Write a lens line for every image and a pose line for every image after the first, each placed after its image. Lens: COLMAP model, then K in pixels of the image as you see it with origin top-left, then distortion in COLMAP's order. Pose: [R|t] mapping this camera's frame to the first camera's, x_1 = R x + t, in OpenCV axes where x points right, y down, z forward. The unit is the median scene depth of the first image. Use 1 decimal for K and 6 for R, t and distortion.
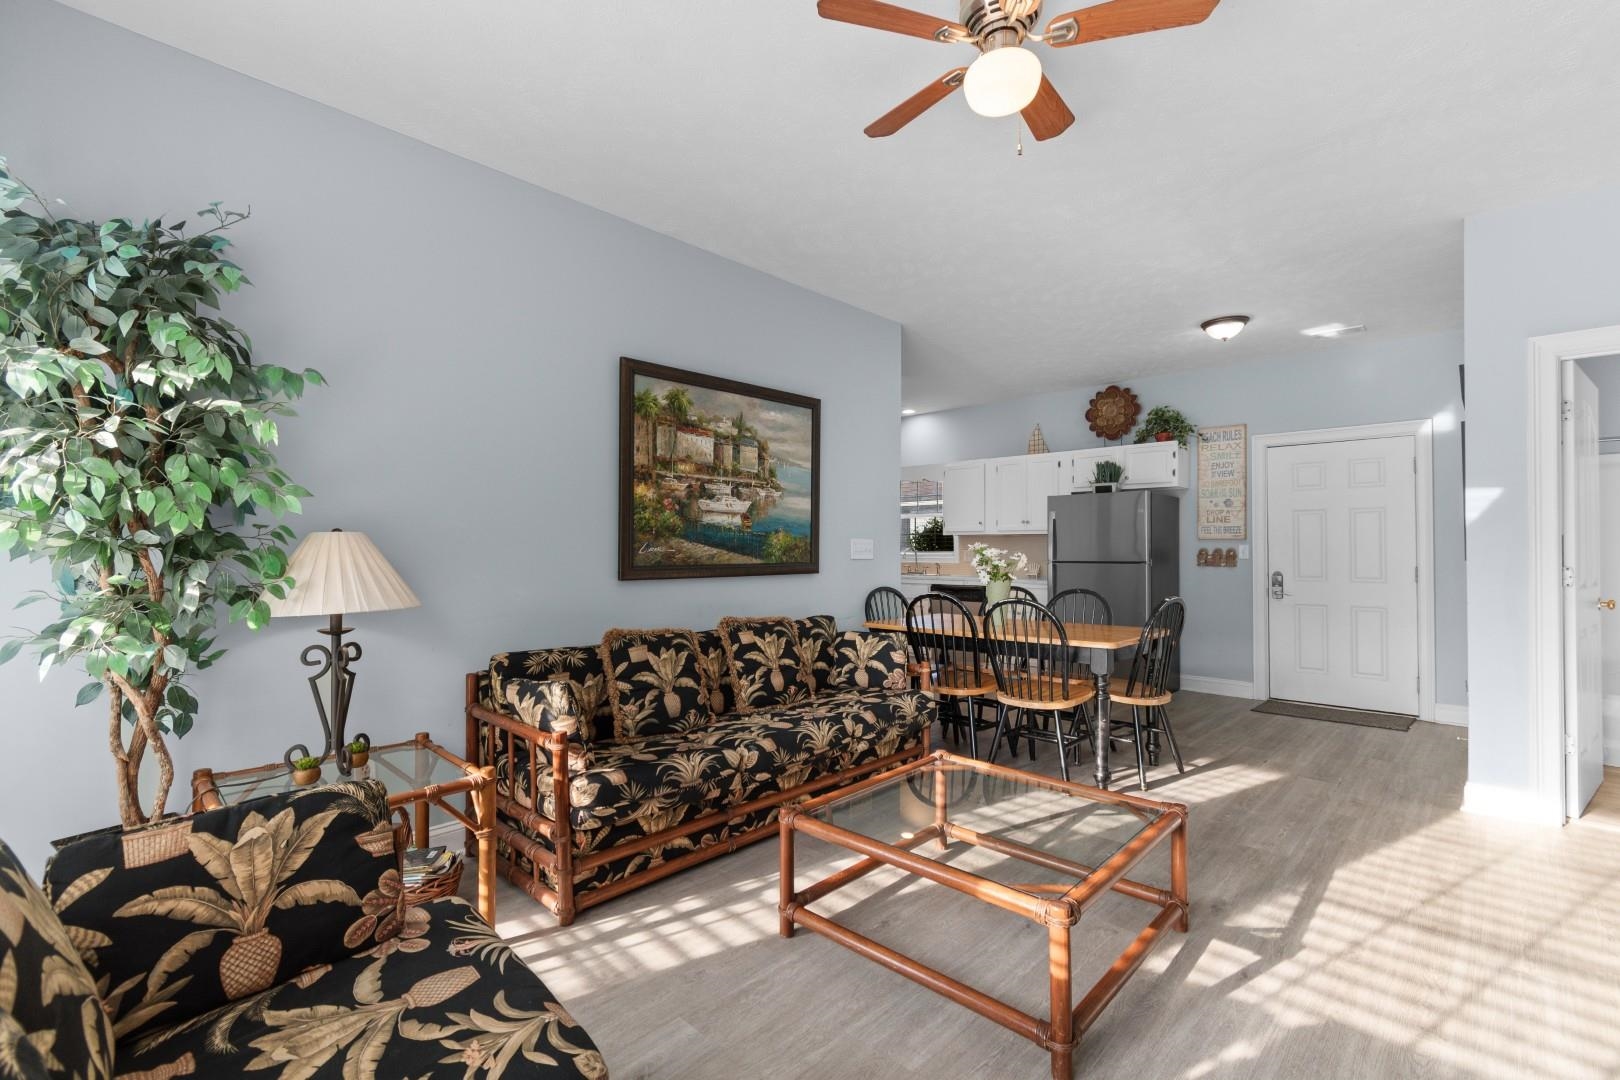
lens RADIAL K [[718.8, 0, 818.2], [0, 718.8, 544.5], [0, 0, 1]] dist [0.004208, -0.003492]
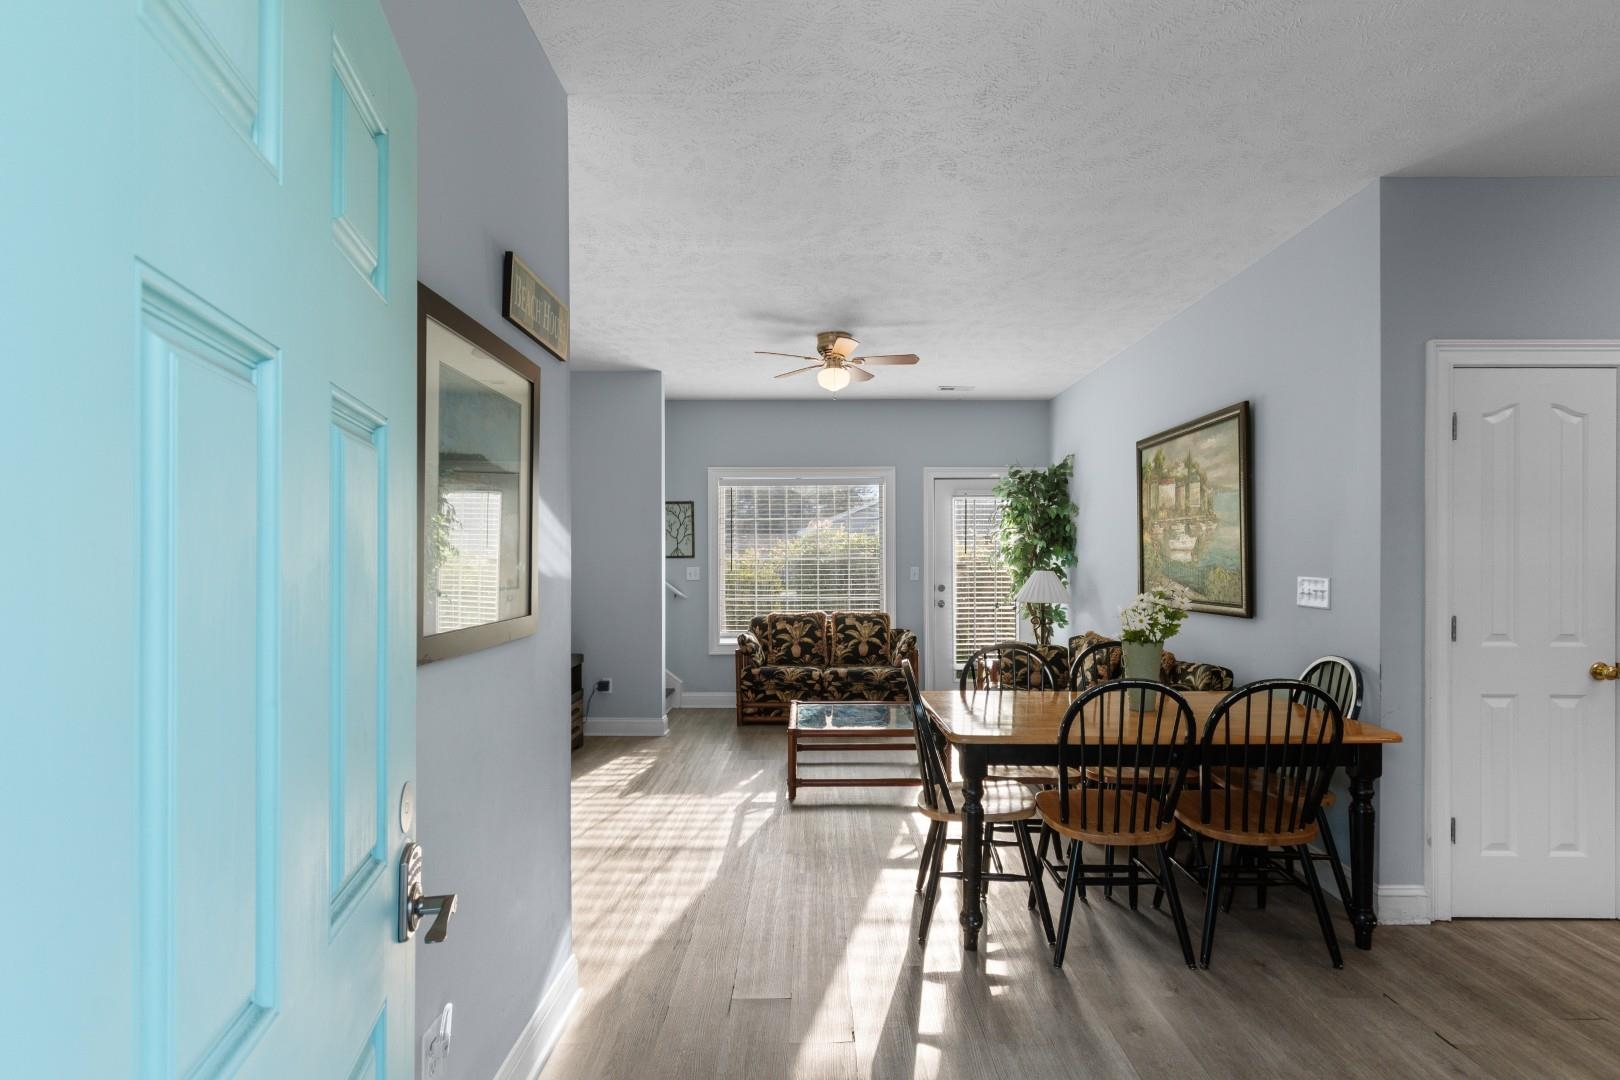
lens RADIAL K [[812.6, 0, 813.6], [0, 812.6, 554.1], [0, 0, 1]] dist [-0.009263, 0.000038]
pose [[-0.733391, -0.004689, -0.679791, 1.088693], [0.004162, 0.999927, -0.011387, -0.026564], [0.679794, -0.011180, -0.733318, 1.506598]]
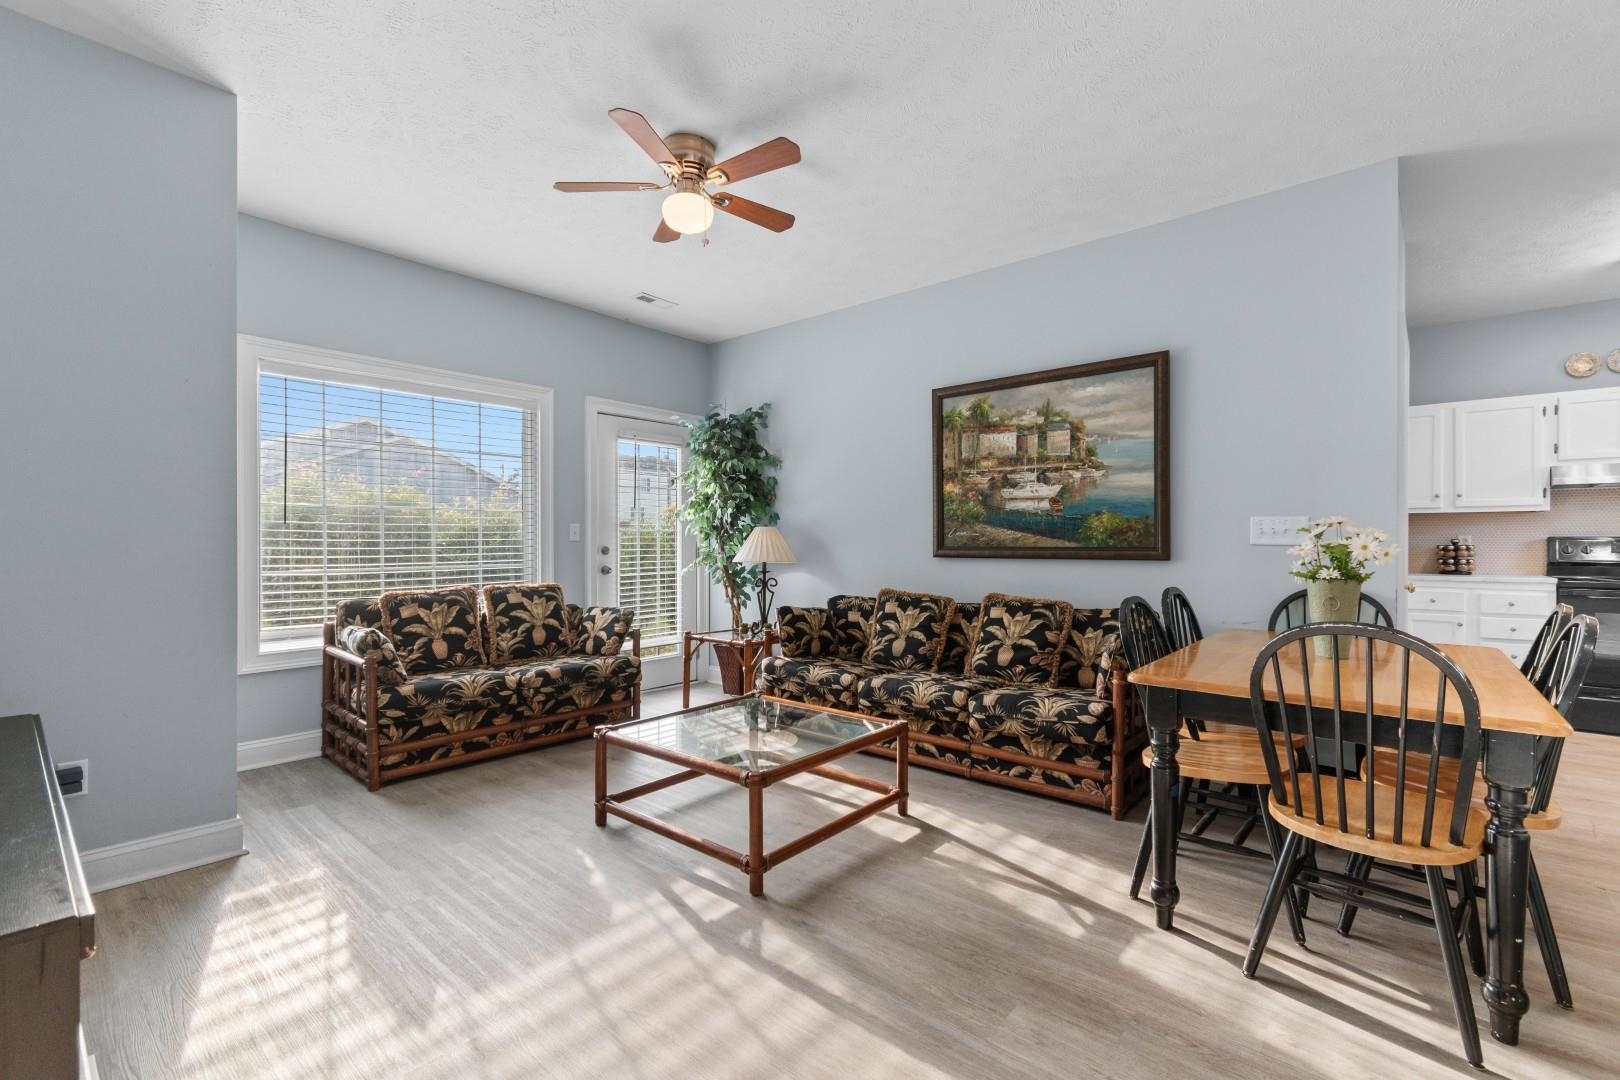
lens RADIAL K [[718.8, 0, 802.2], [0, 718.8, 543.2], [0, 0, 1]] dist [0.004208, -0.003492]
pose [[0.038680, -0.000765, -0.999251, 0.922390], [0.004173, 0.999991, -0.000604, 0.021170], [0.999243, -0.004147, 0.038683, 0.617790]]
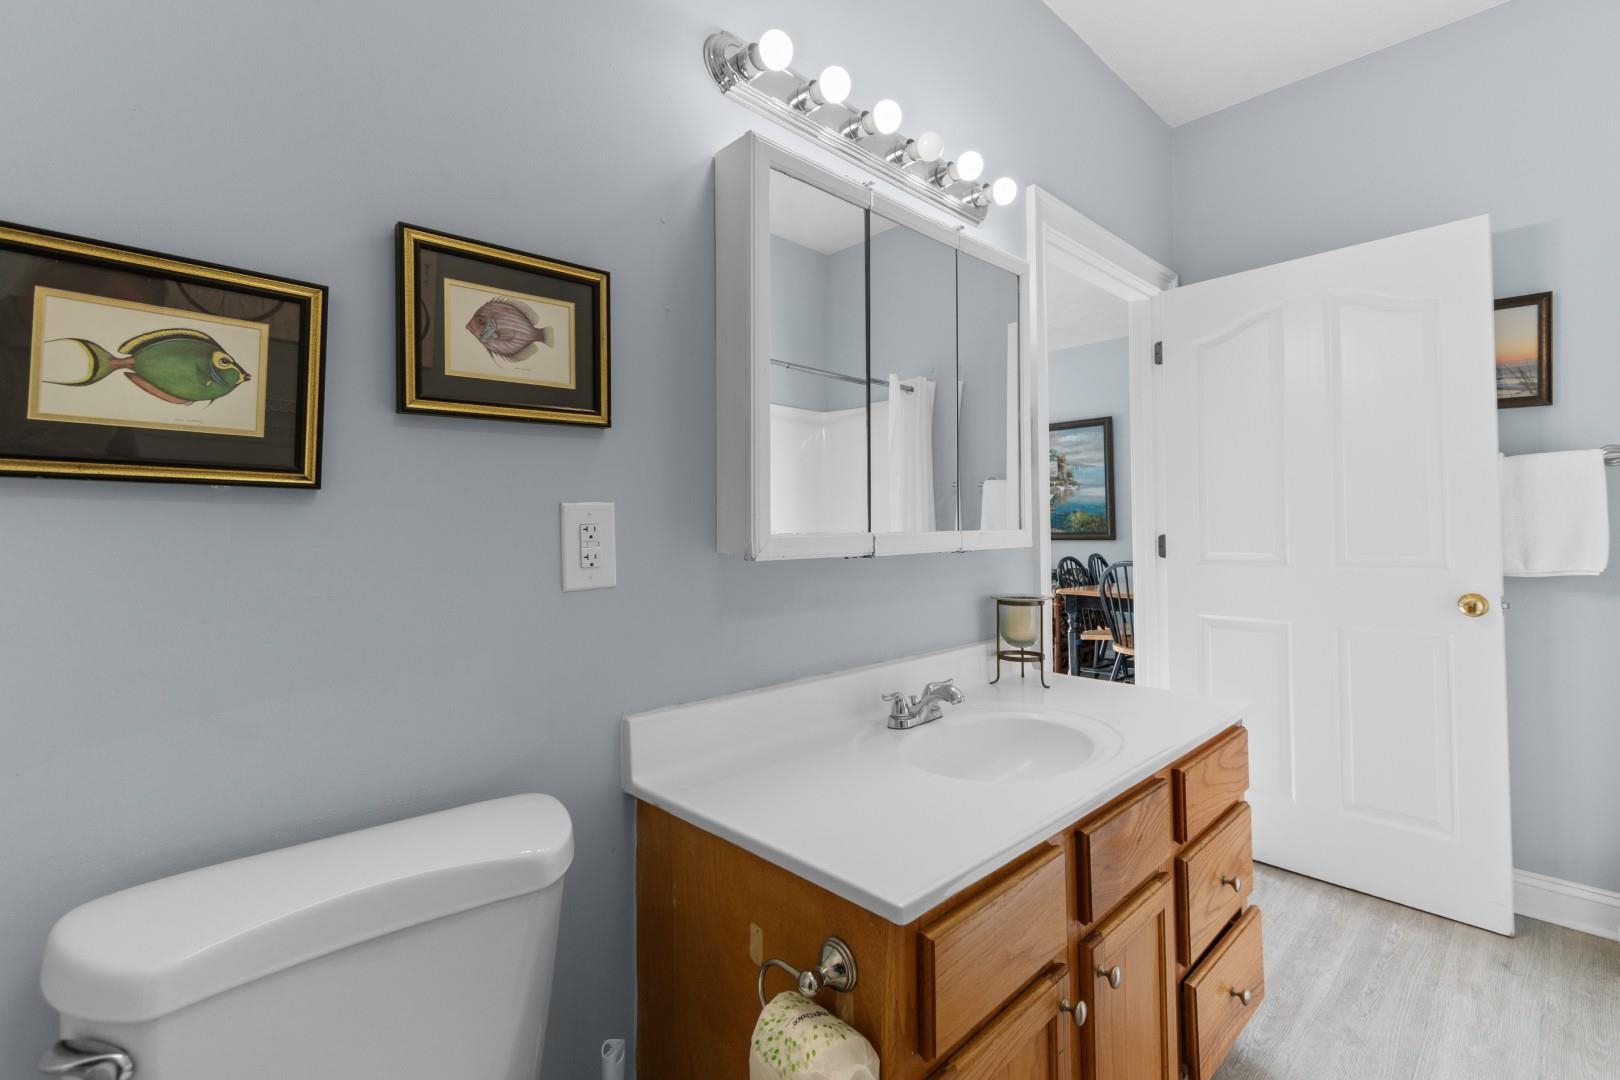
lens RADIAL K [[718.8, 0, 811.7], [0, 718.8, 523.4], [0, 0, 1]] dist [0.004208, -0.003492]
pose [[-0.037674, -0.016624, -0.999152, 1.612031], [0.011613, 0.999787, -0.017073, 0.028077], [0.999223, -0.012247, -0.037473, 0.526752]]
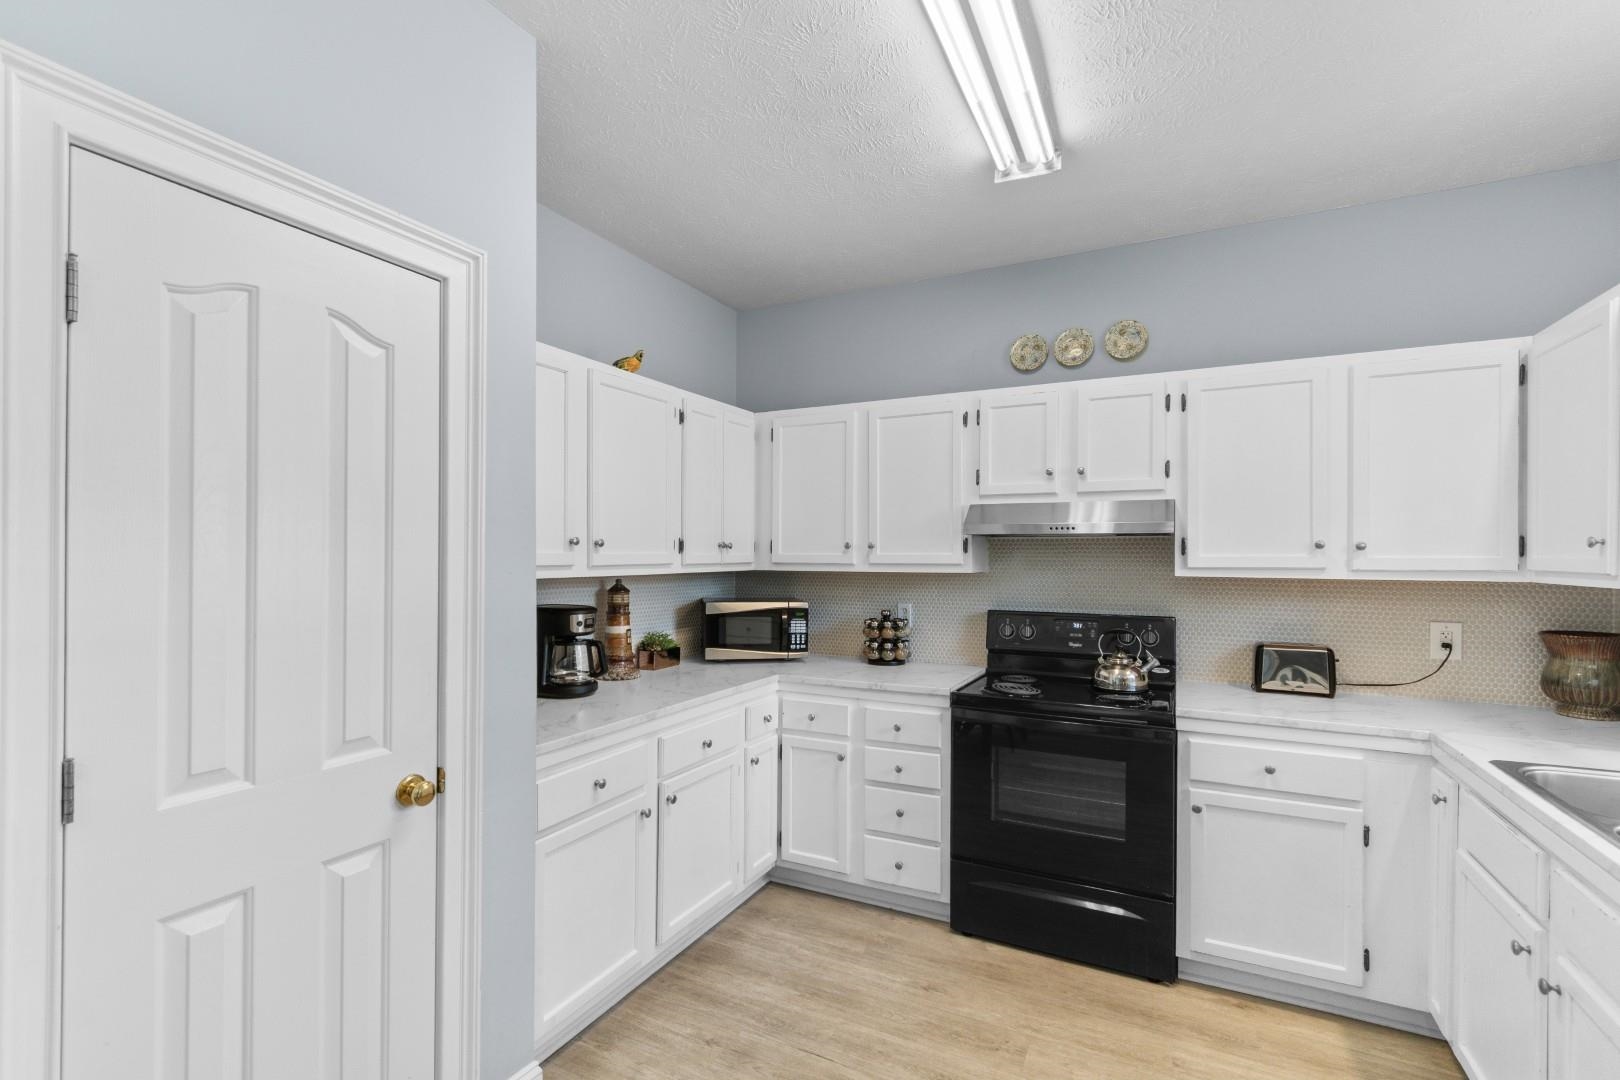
lens RADIAL K [[718.8, 0, 802.0], [0, 718.8, 554.3], [0, 0, 1]] dist [0.004208, -0.003492]
pose [[0.277231, -0.001204, -0.960803, 0.450657], [0.003326, 0.999994, -0.000293, -0.052117], [0.960798, -0.003115, 0.277234, 1.552157]]
